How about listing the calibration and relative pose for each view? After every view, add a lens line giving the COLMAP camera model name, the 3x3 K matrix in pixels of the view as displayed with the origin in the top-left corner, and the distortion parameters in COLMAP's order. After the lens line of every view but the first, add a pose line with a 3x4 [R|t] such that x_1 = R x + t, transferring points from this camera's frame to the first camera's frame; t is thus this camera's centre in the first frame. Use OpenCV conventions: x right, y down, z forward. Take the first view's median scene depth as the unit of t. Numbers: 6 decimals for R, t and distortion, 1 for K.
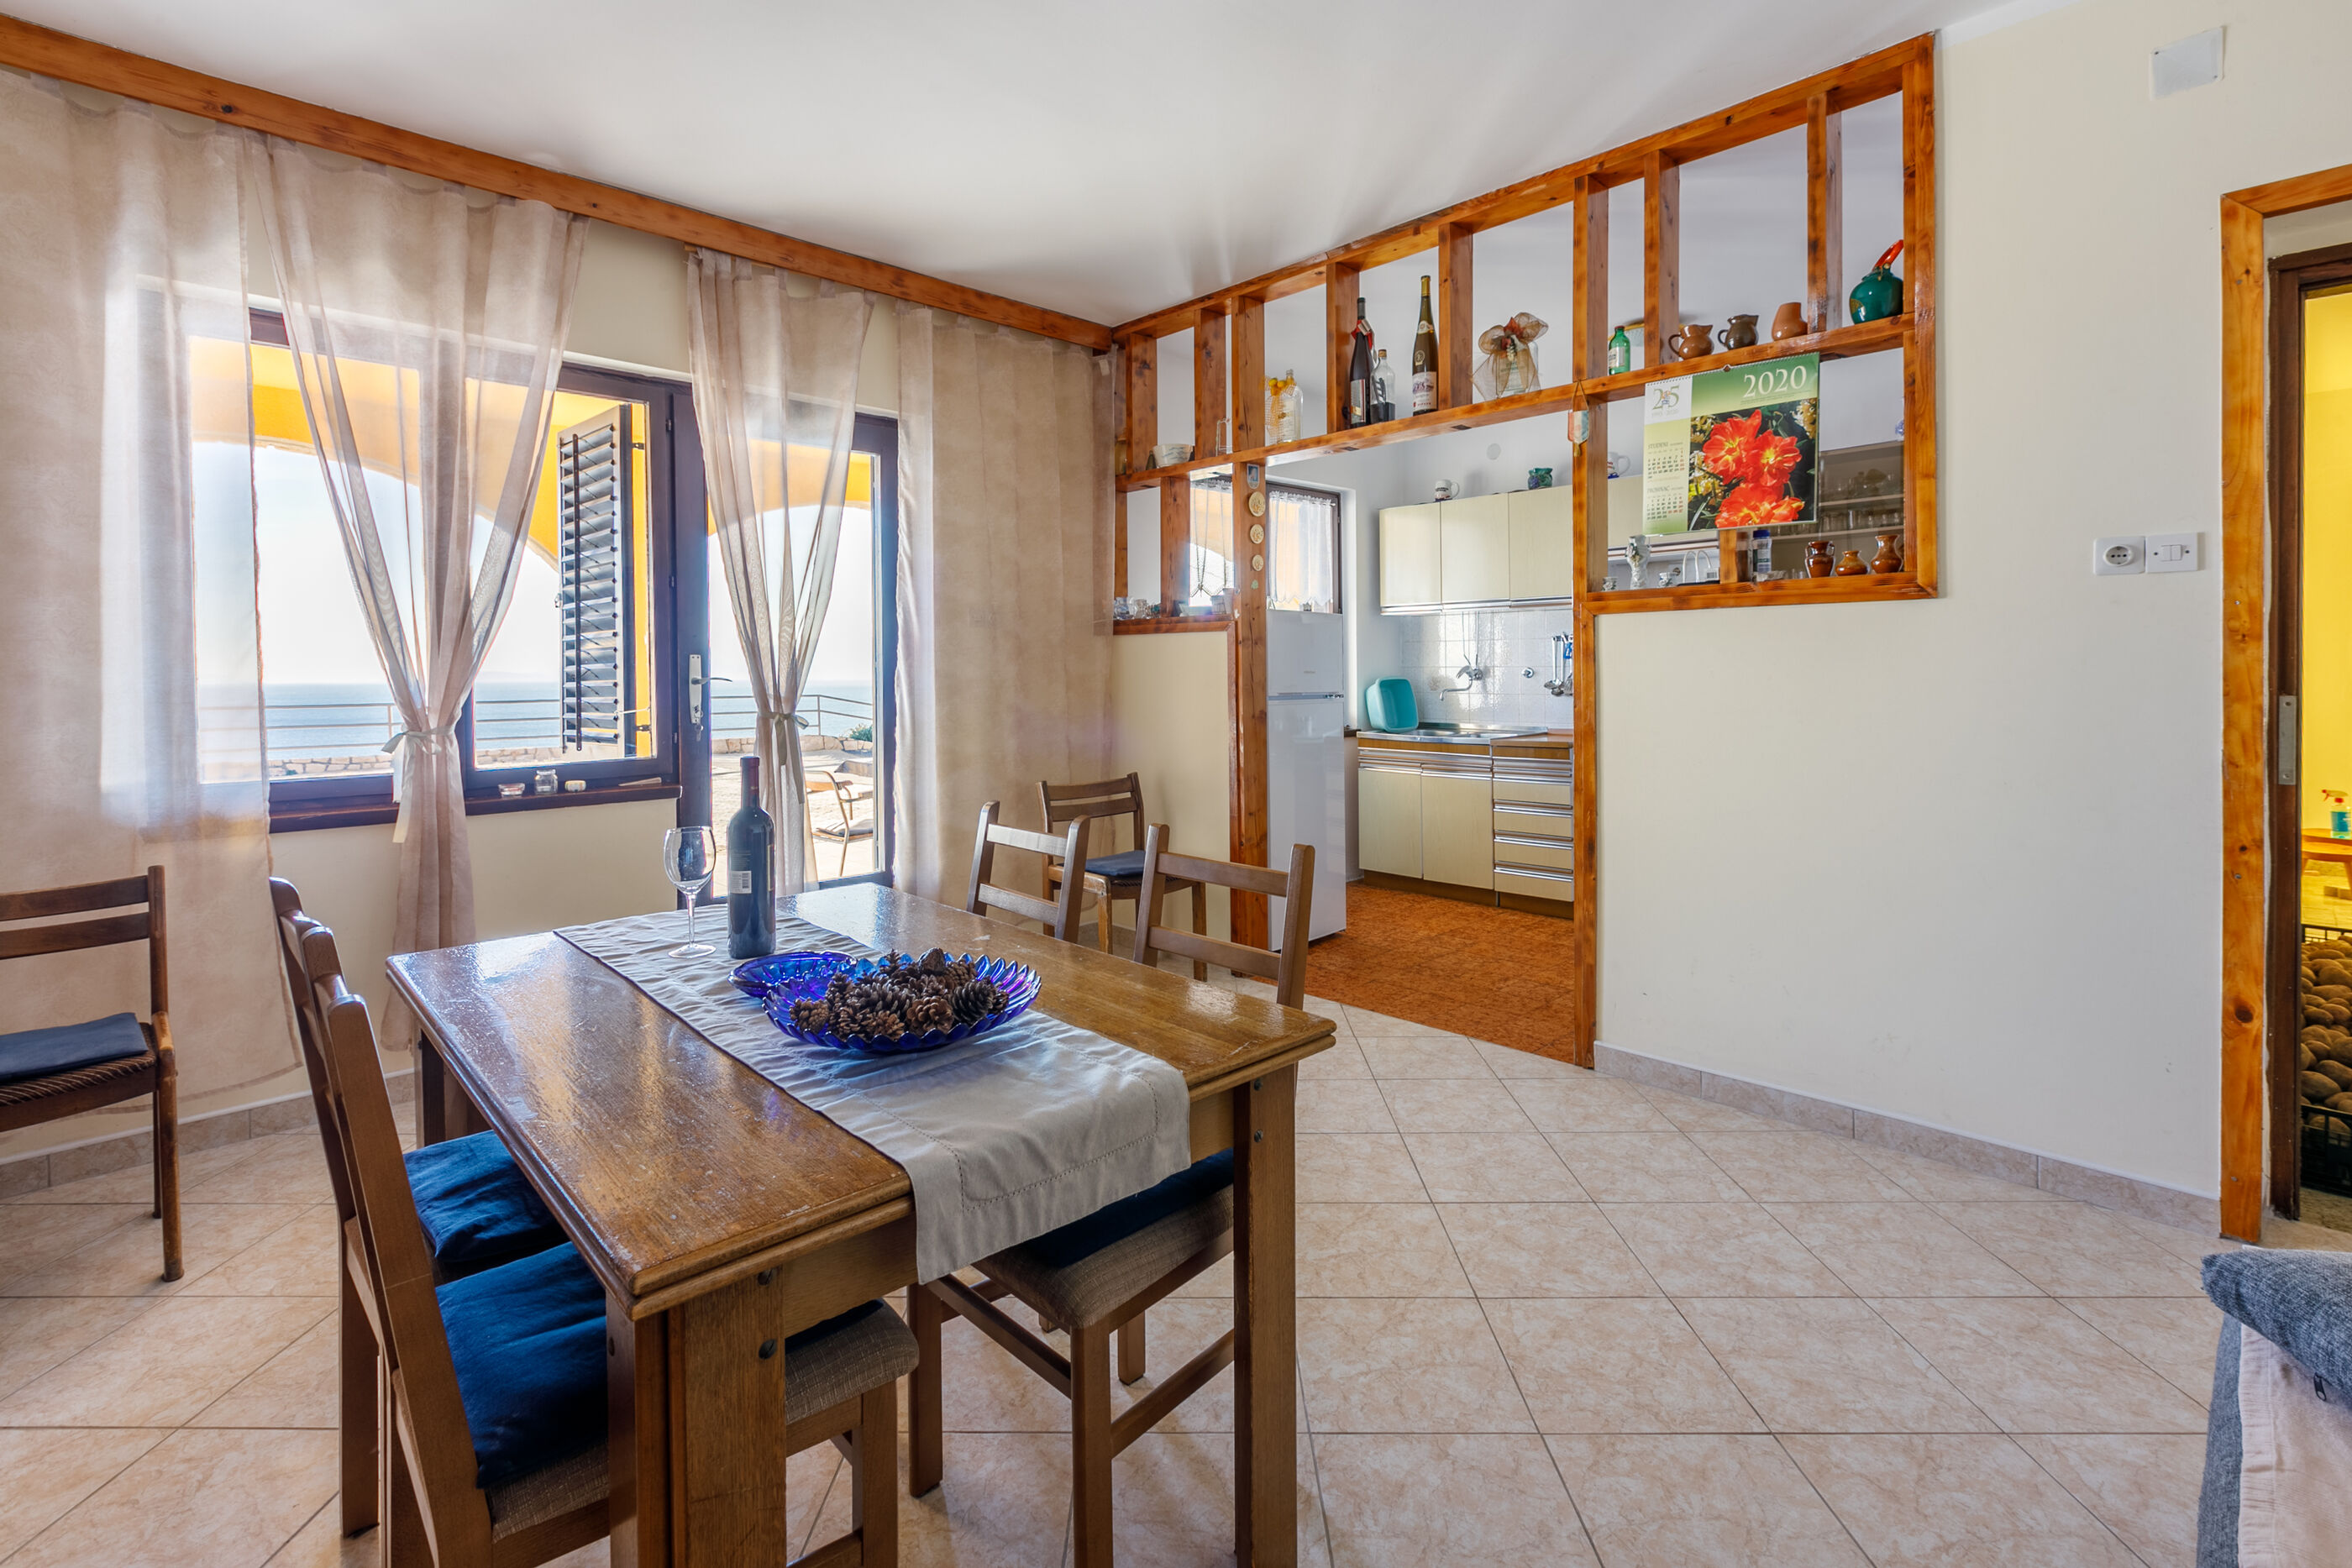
lens RADIAL K [[1065.8, 0, 1151.7], [0, 1065.8, 683.8], [0, 0, 1]] dist [0.001540, -0.001815]
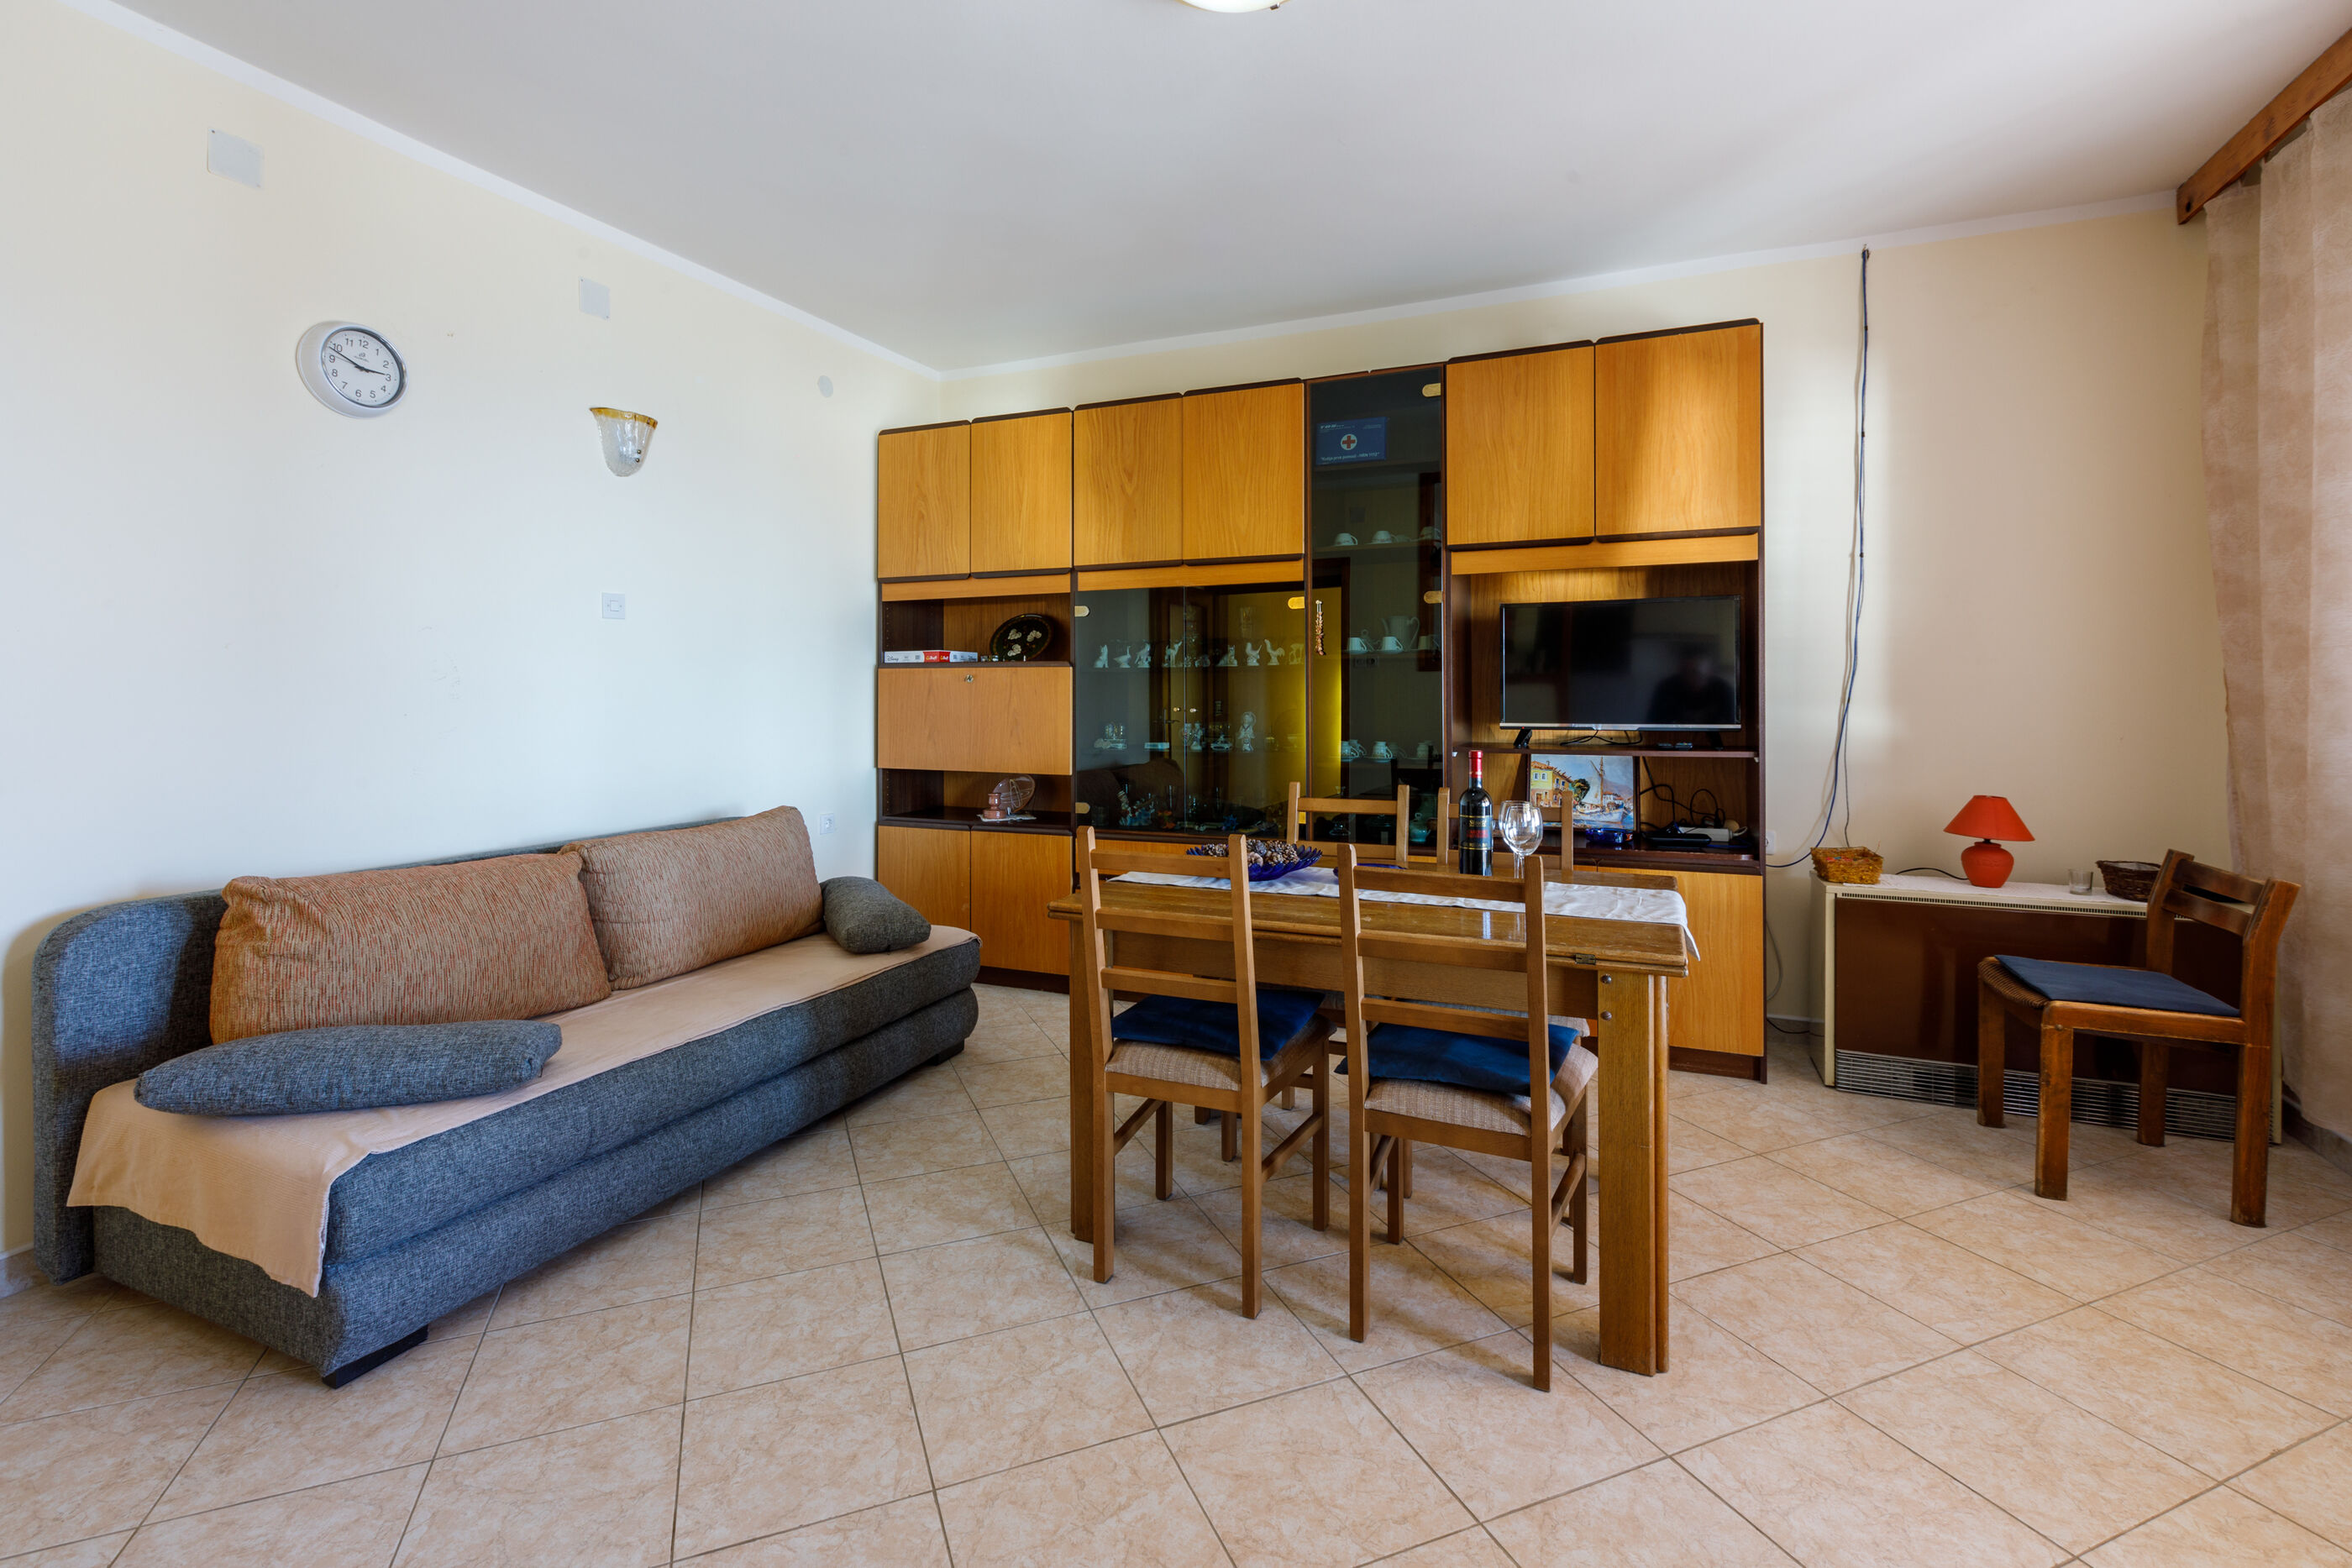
lens RADIAL K [[1065.8, 0, 1163.5], [0, 1065.8, 691.4], [0, 0, 1]] dist [0.001540, -0.001815]
pose [[-0.918782, 0.013074, -0.394549, 0.315264], [0.007217, 0.999841, 0.016326, -0.020093], [0.394699, 0.012152, -0.918730, 1.243184]]
